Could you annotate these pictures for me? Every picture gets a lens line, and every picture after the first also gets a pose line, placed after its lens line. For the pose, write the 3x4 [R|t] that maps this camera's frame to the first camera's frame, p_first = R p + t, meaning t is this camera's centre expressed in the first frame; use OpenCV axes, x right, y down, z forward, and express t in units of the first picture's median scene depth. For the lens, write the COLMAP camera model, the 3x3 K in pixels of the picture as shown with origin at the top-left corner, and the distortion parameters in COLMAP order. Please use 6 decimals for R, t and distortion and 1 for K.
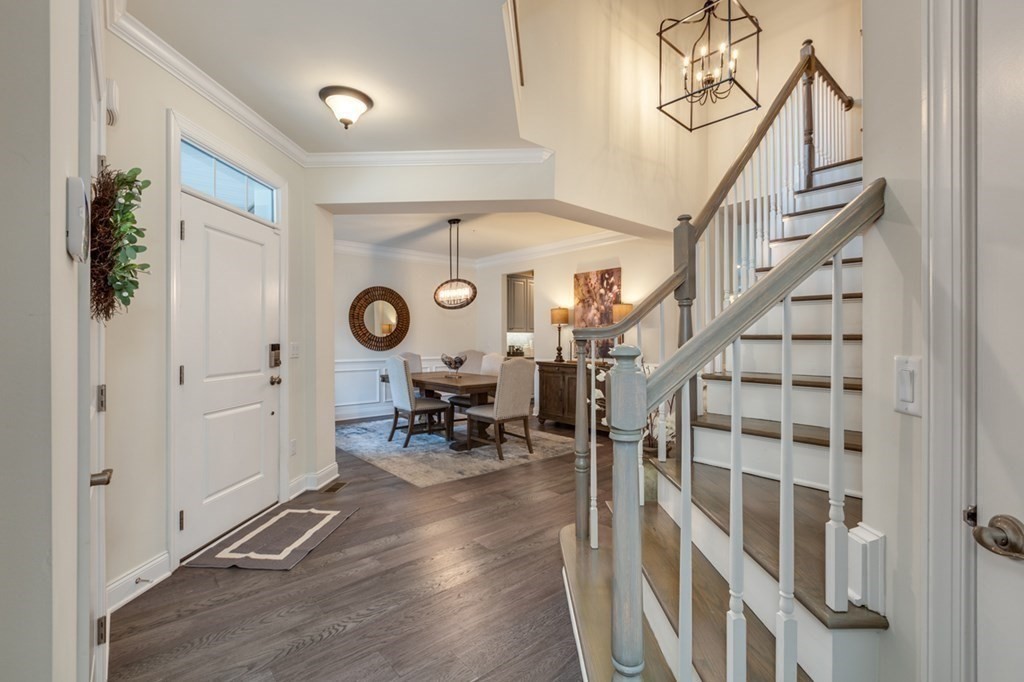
lens RADIAL K [[460.7, 0, 510.4], [0, 460.7, 336.3], [0, 0, 1]] dist [0.008924, -0.001838]
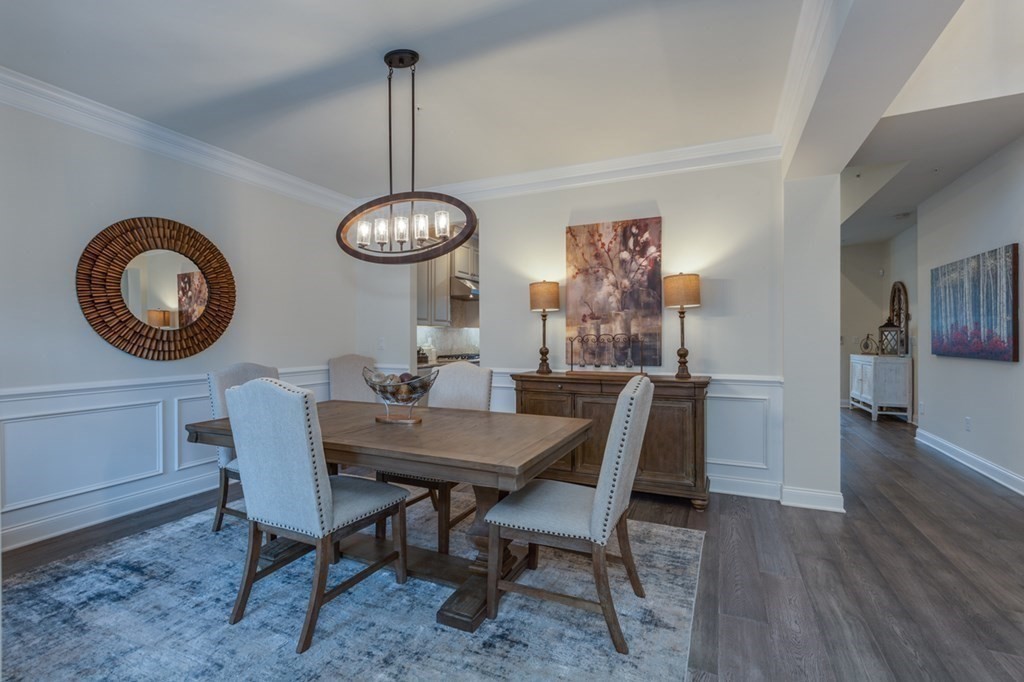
lens RADIAL K [[460.7, 0, 509.4], [0, 460.7, 336.3], [0, 0, 1]] dist [0.008924, -0.001838]
pose [[0.907446, 0.002232, 0.420163, -0.189974], [-0.001274, 0.999996, -0.002560, 0.010077], [-0.420167, 0.001788, 0.907445, 0.506511]]
